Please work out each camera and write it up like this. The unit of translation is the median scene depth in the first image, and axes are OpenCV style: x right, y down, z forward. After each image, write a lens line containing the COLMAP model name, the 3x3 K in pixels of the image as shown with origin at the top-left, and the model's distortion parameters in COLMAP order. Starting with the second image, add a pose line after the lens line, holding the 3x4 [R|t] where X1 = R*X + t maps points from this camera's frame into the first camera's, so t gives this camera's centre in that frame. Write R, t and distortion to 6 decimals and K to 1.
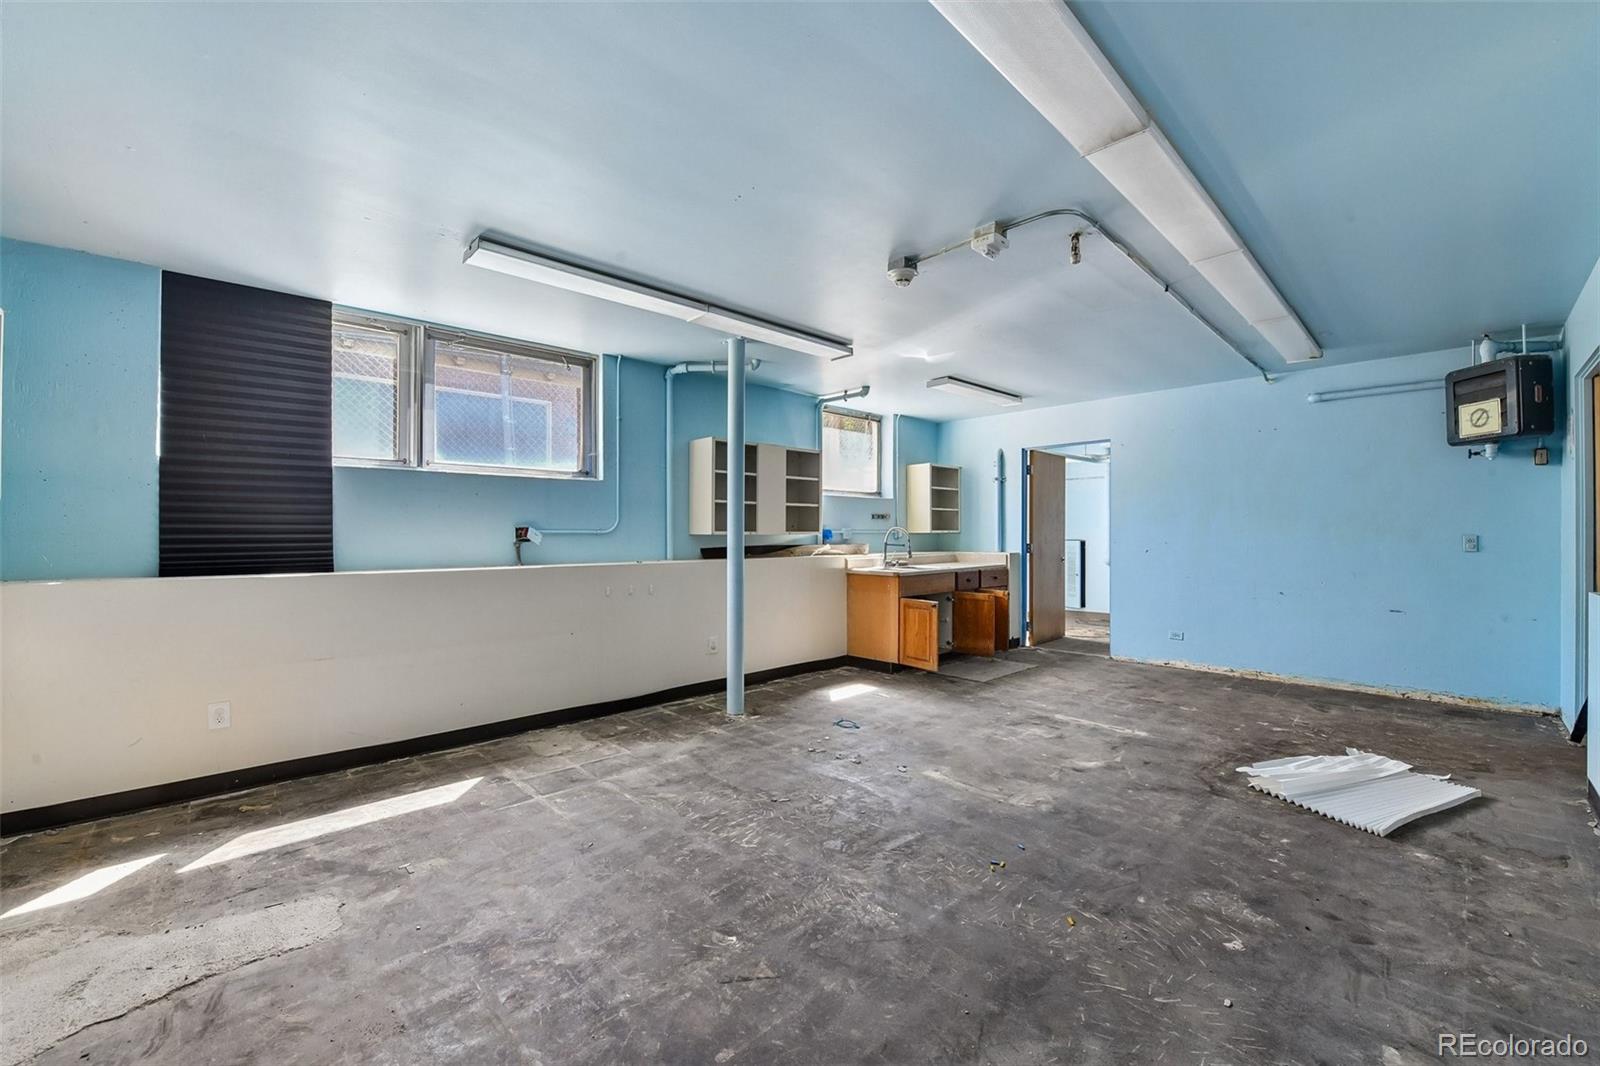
lens RADIAL K [[643.9, 0, 807.3], [0, 643.9, 534.8], [0, 0, 1]] dist [-0.017927, -0.001103]
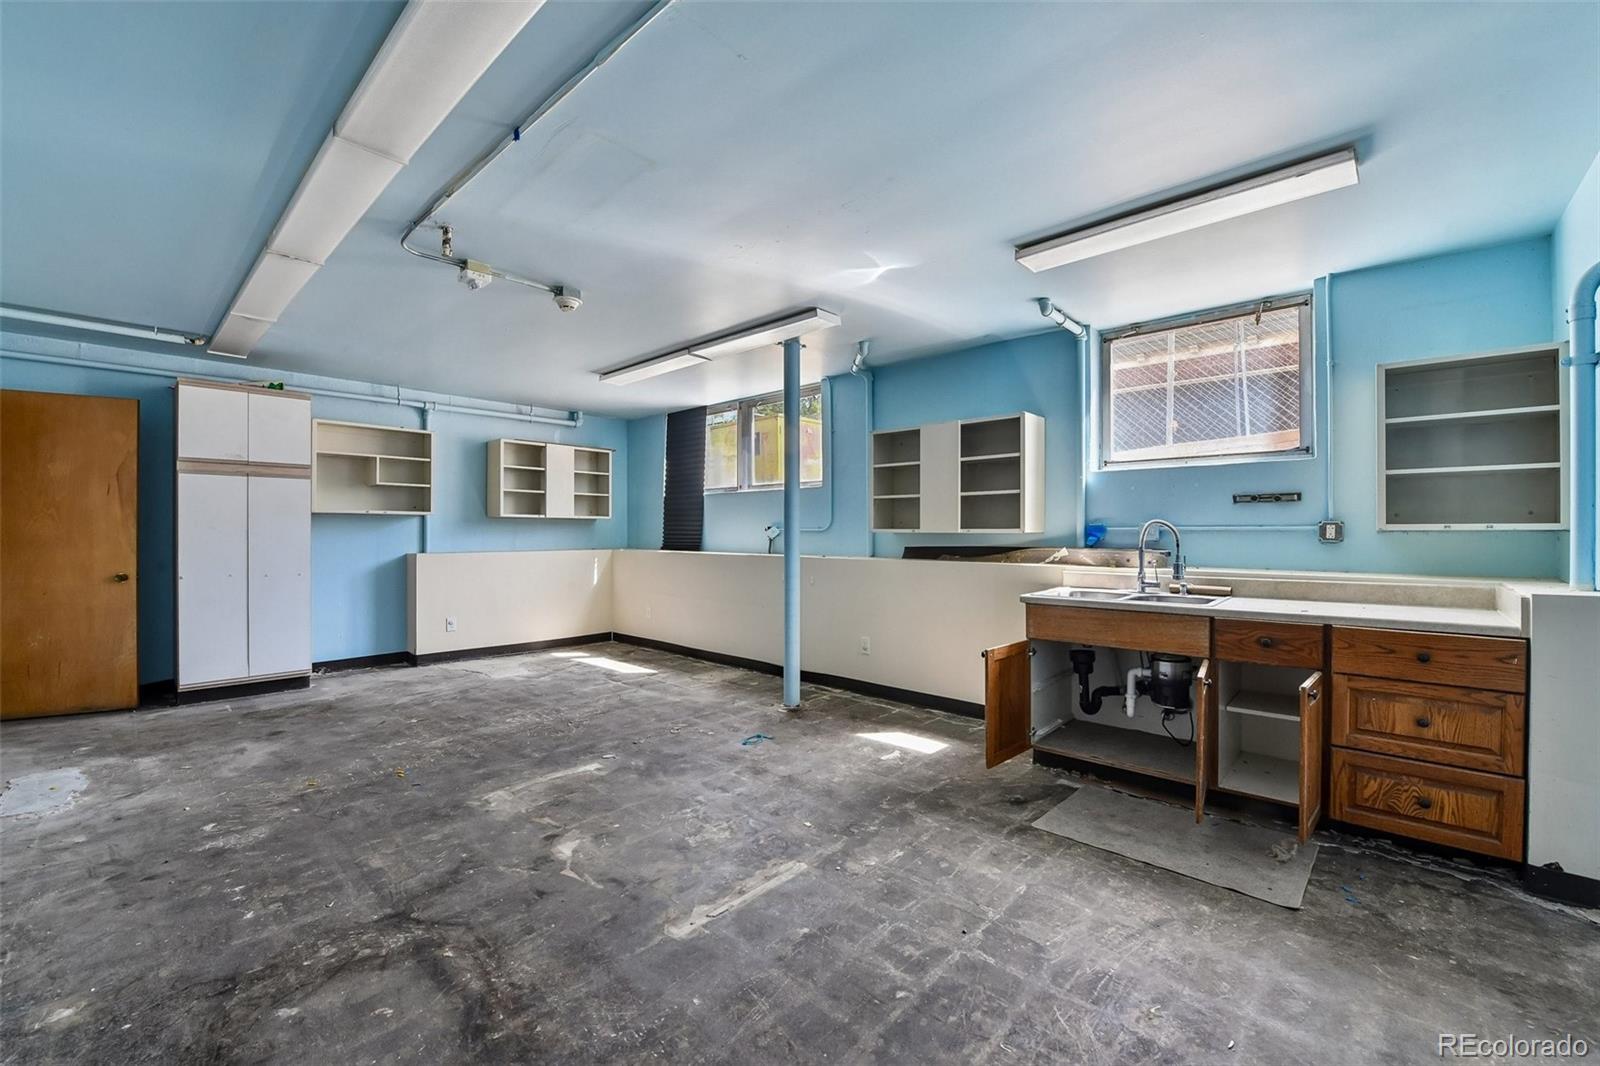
lens RADIAL K [[643.9, 0, 807.3], [0, 643.9, 534.8], [0, 0, 1]] dist [-0.017927, -0.001103]
pose [[0.065014, 0.005419, -0.997870, 1.105789], [-0.004846, 0.999975, 0.005115, -0.001198], [0.997873, 0.004503, 0.065039, 1.148575]]
